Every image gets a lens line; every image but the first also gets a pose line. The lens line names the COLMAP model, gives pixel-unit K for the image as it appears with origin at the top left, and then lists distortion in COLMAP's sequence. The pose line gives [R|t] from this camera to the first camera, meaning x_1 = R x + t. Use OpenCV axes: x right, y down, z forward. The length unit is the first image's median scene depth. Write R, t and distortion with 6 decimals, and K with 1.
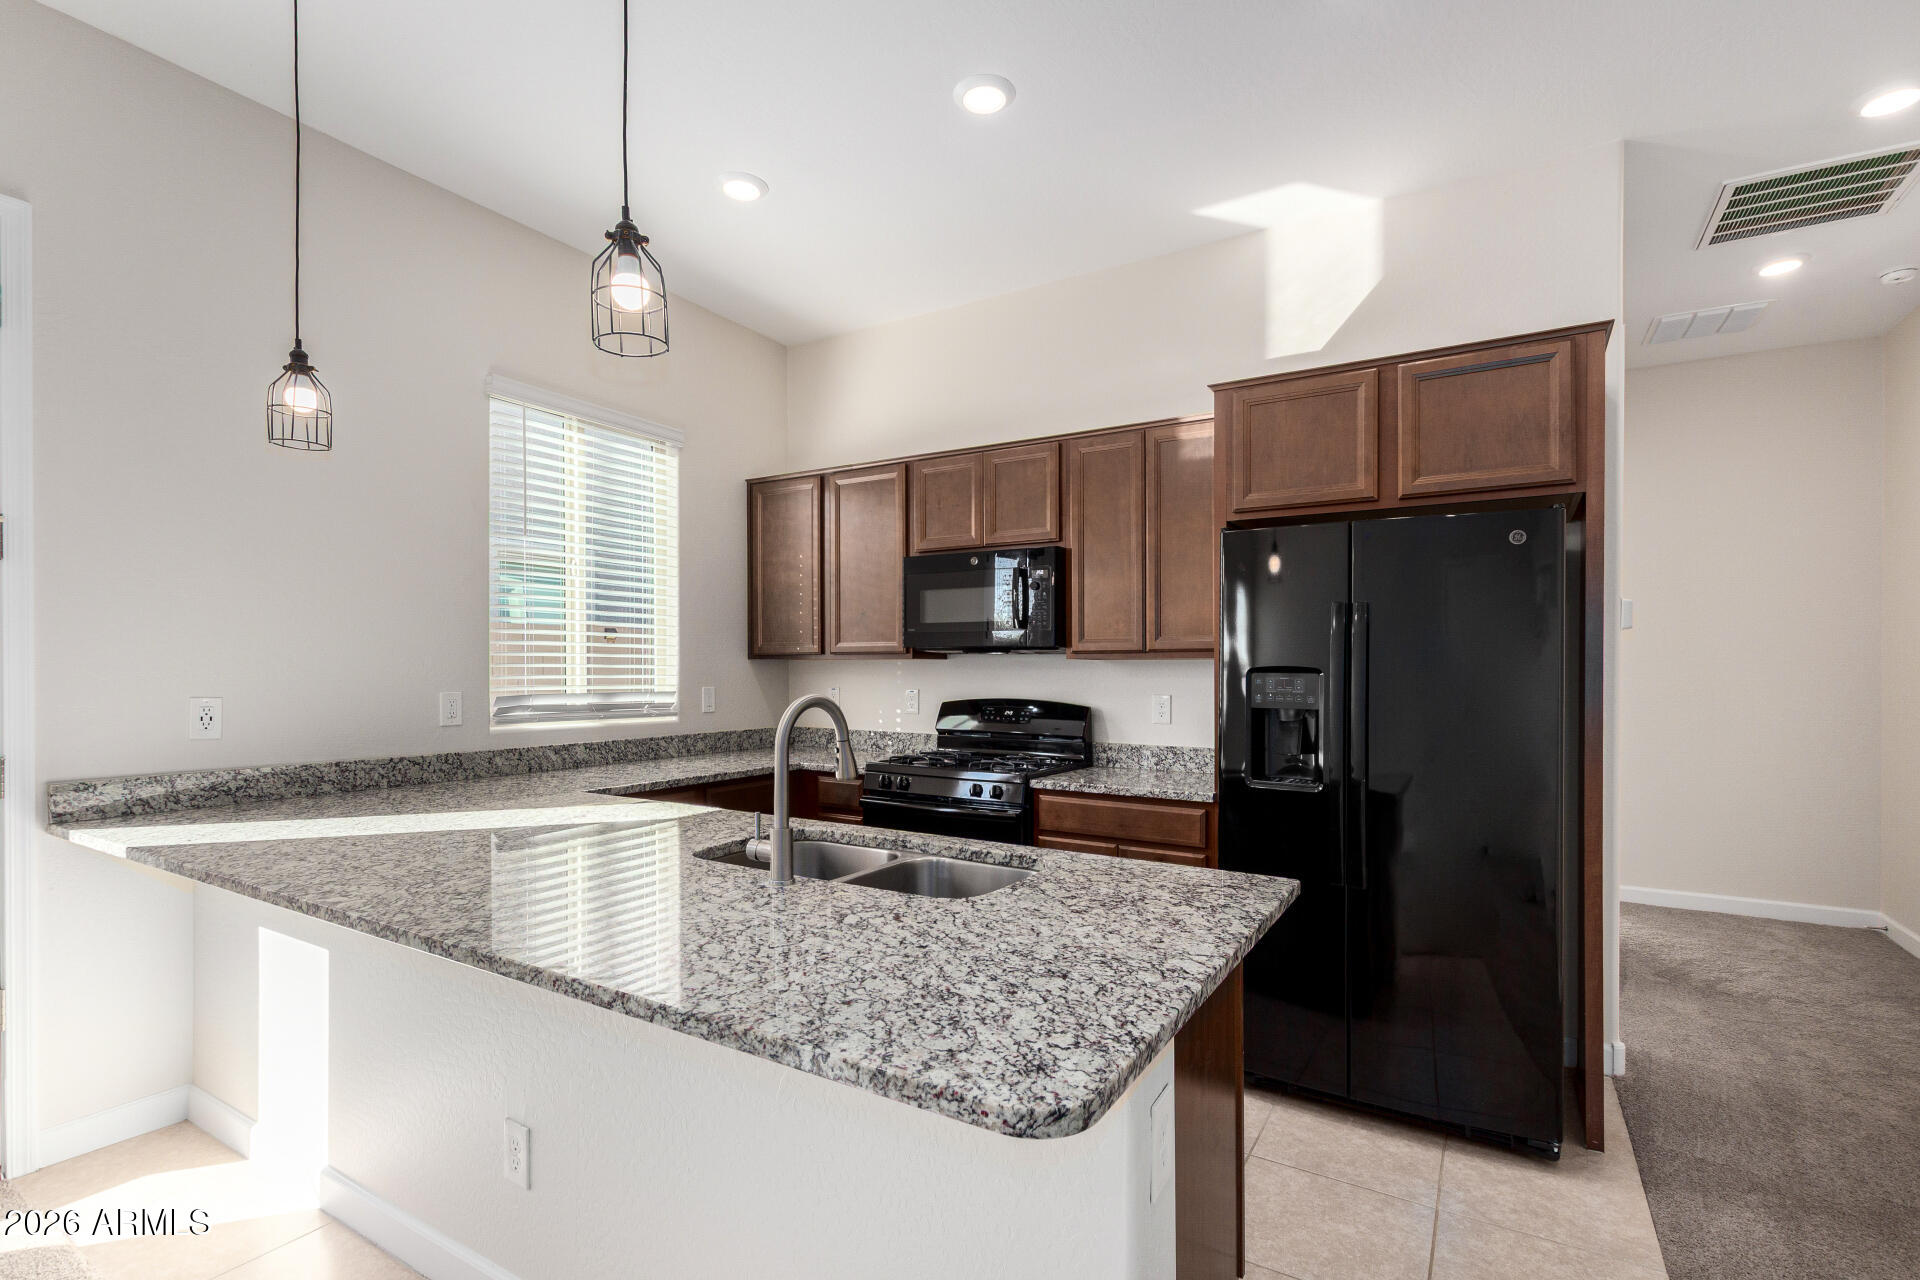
lens RADIAL K [[882.9, 0, 965.0], [0, 882.9, 680.1], [0, 0, 1]] dist [0.007739, -0.000279]
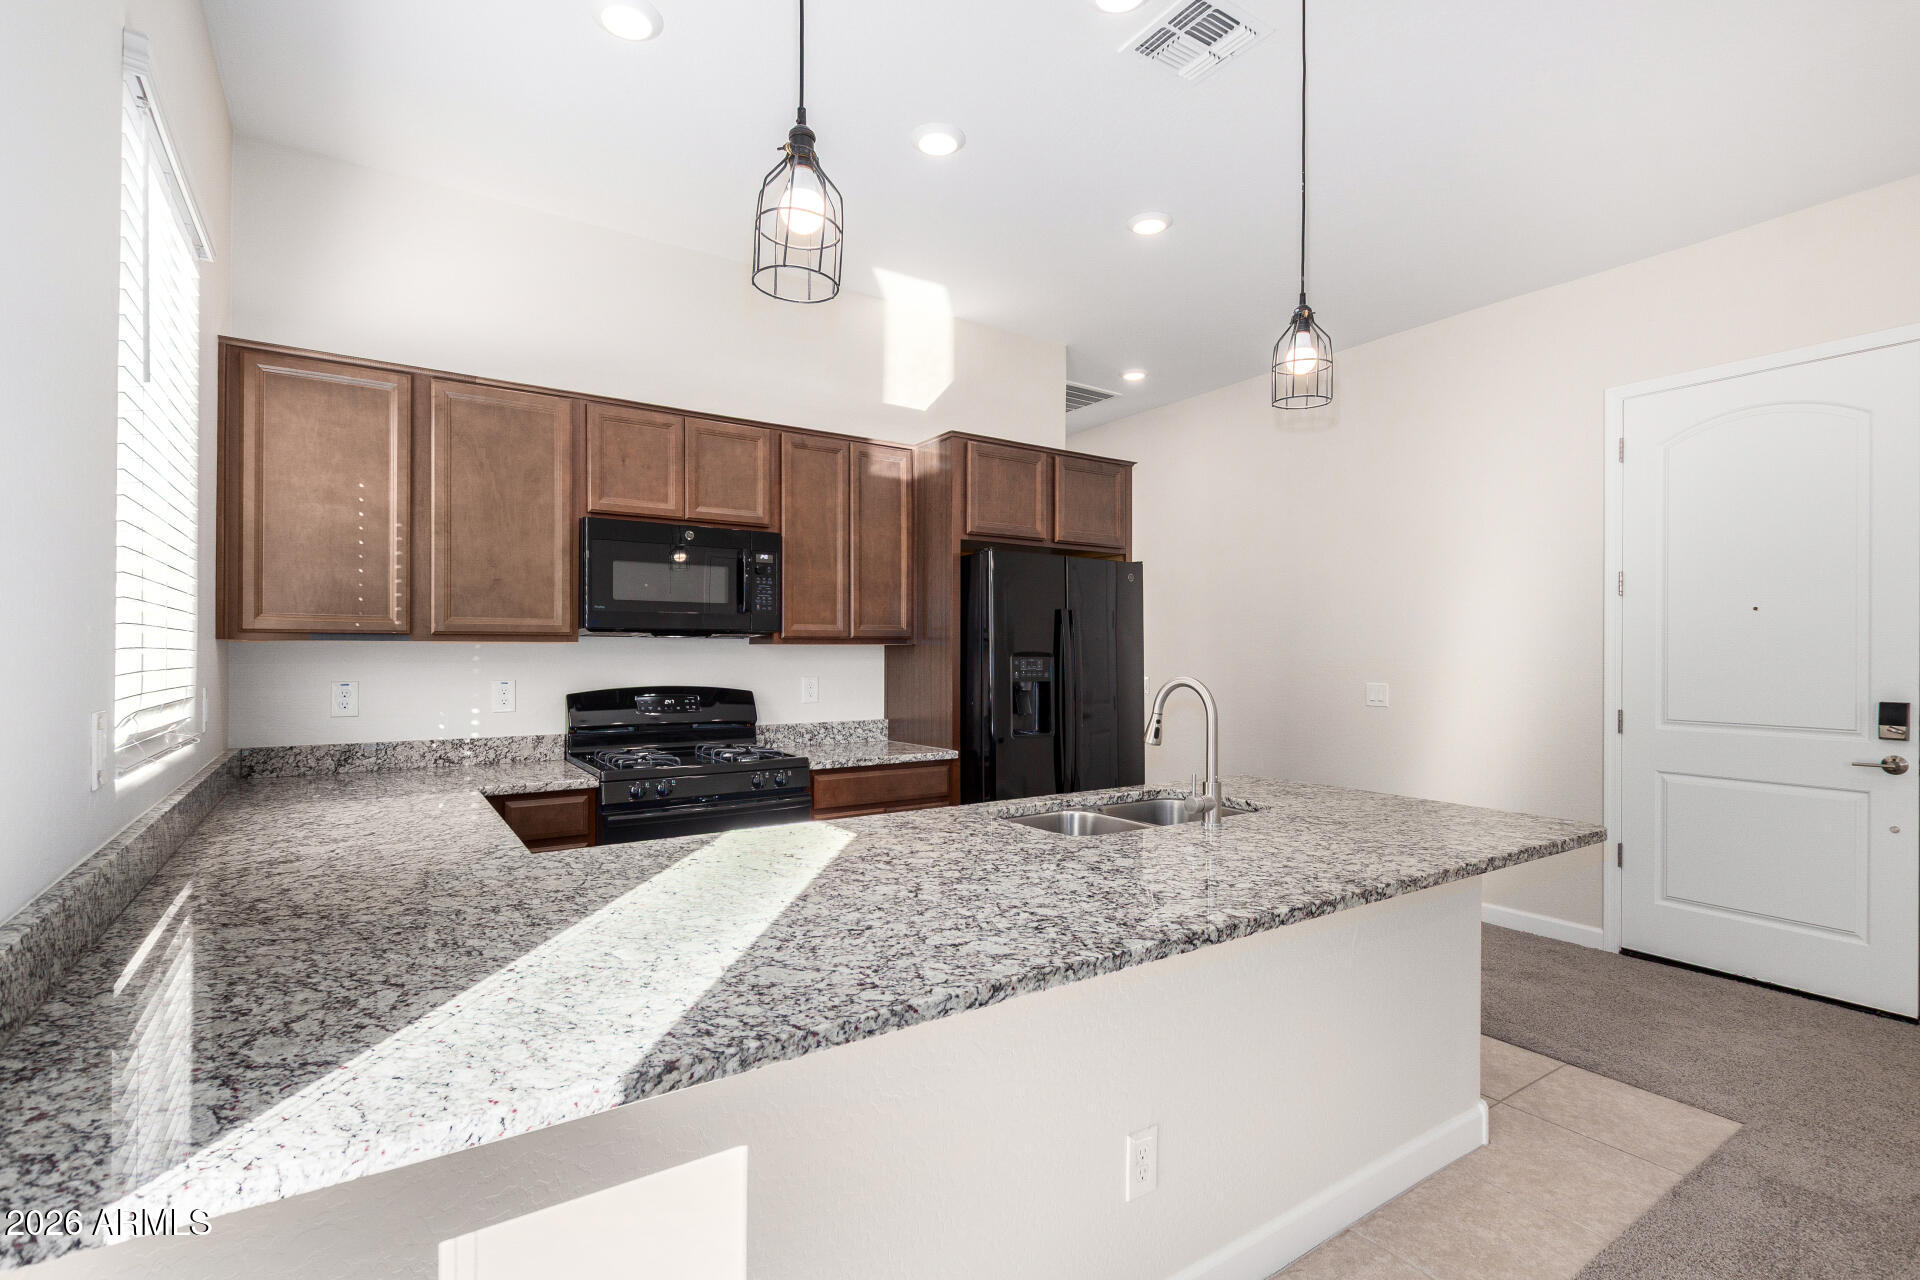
lens RADIAL K [[882.9, 0, 954.1], [0, 882.9, 645.7], [0, 0, 1]] dist [0.007739, -0.000279]
pose [[0.427391, 0.004291, 0.904057, -0.695157], [0.012356, 0.999868, -0.010587, -0.008148], [-0.903983, 0.015695, 0.427281, 0.366959]]
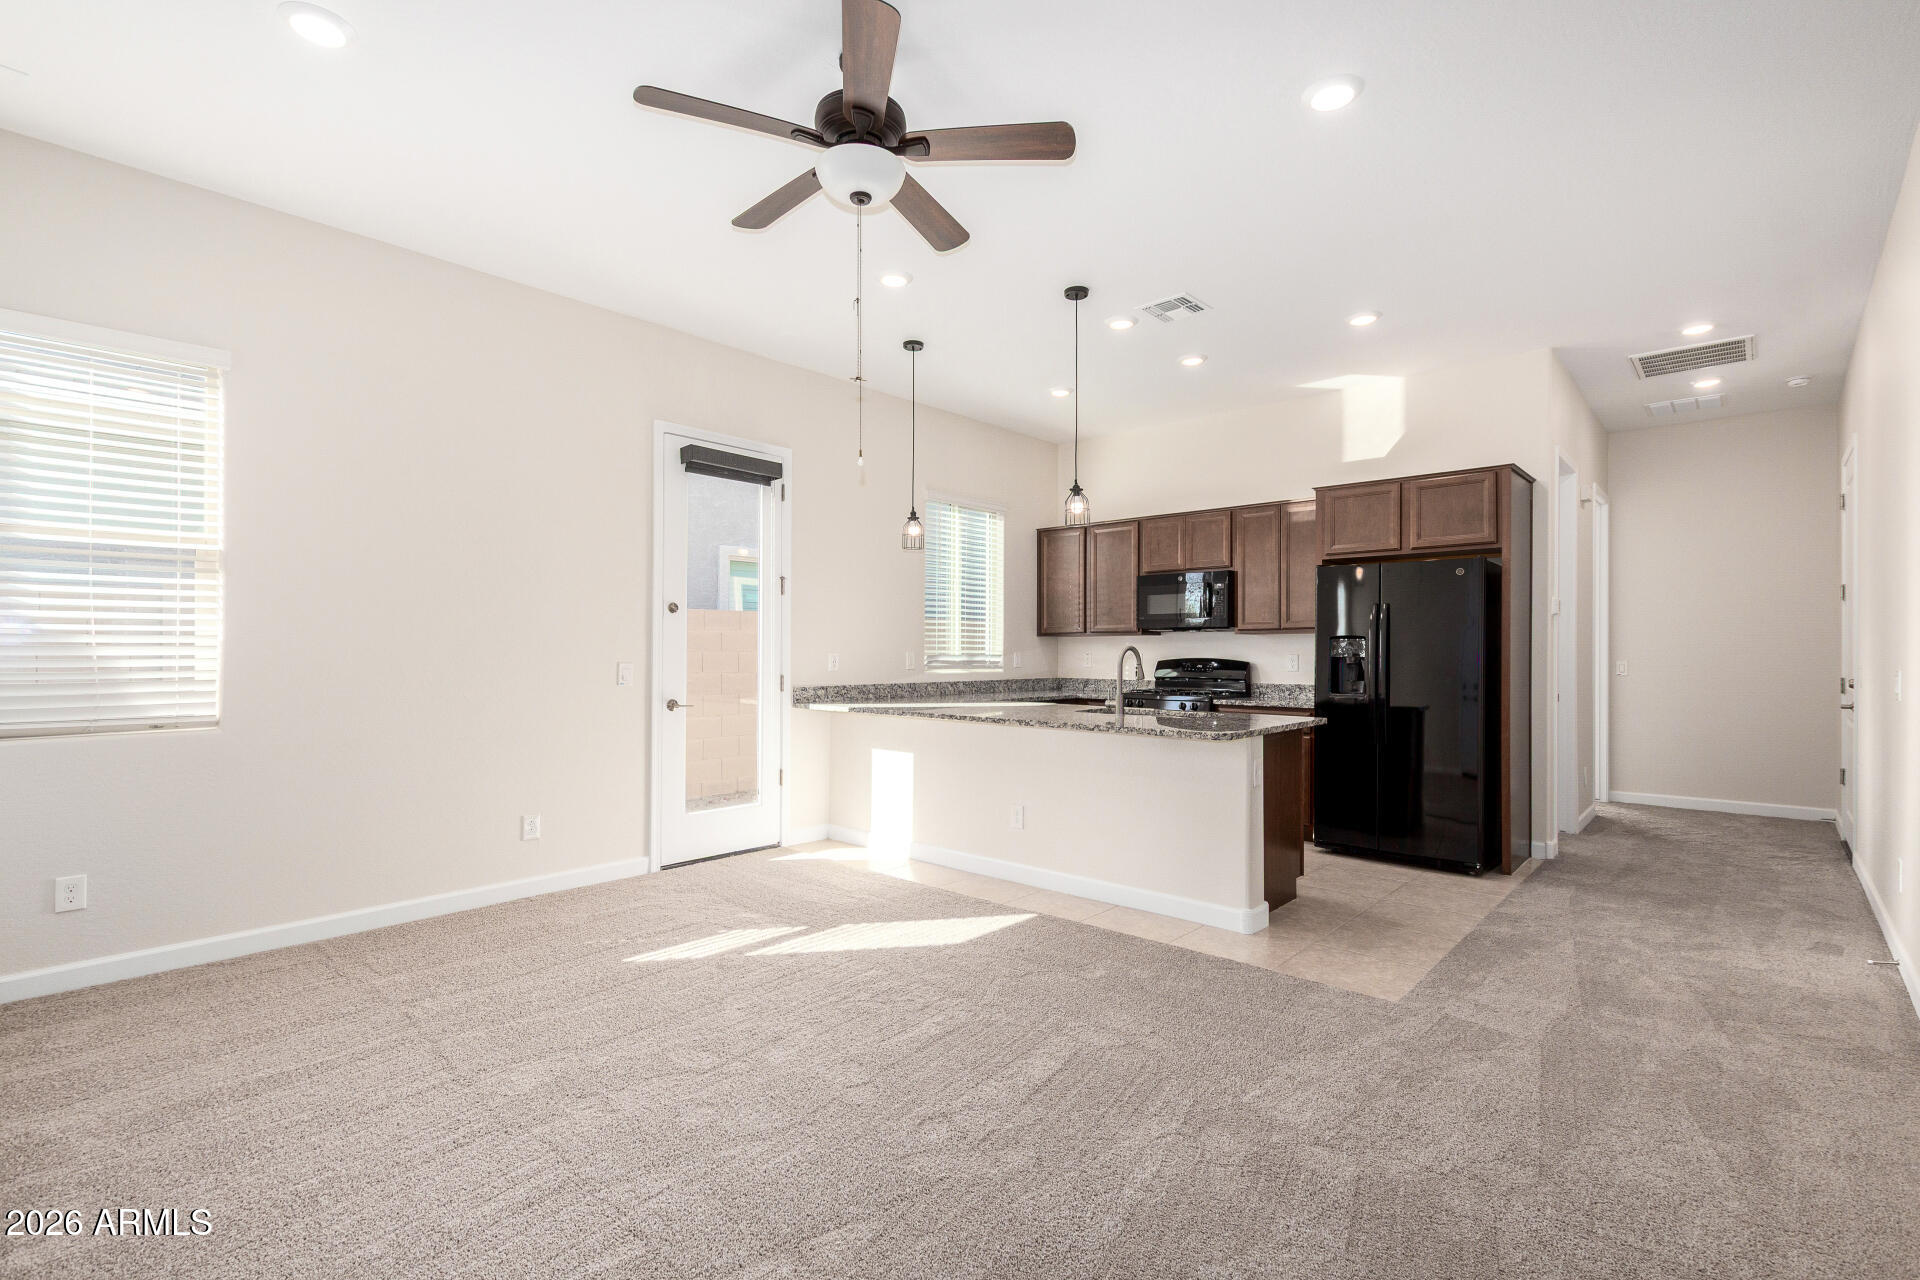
lens RADIAL K [[882.9, 0, 955.5], [0, 882.9, 675.5], [0, 0, 1]] dist [0.007739, -0.000279]
pose [[0.979959, 0.002126, -0.199188, -0.076500], [0.000535, 0.999911, 0.013303, 0.034094], [0.199198, -0.013143, 0.979871, -0.813271]]
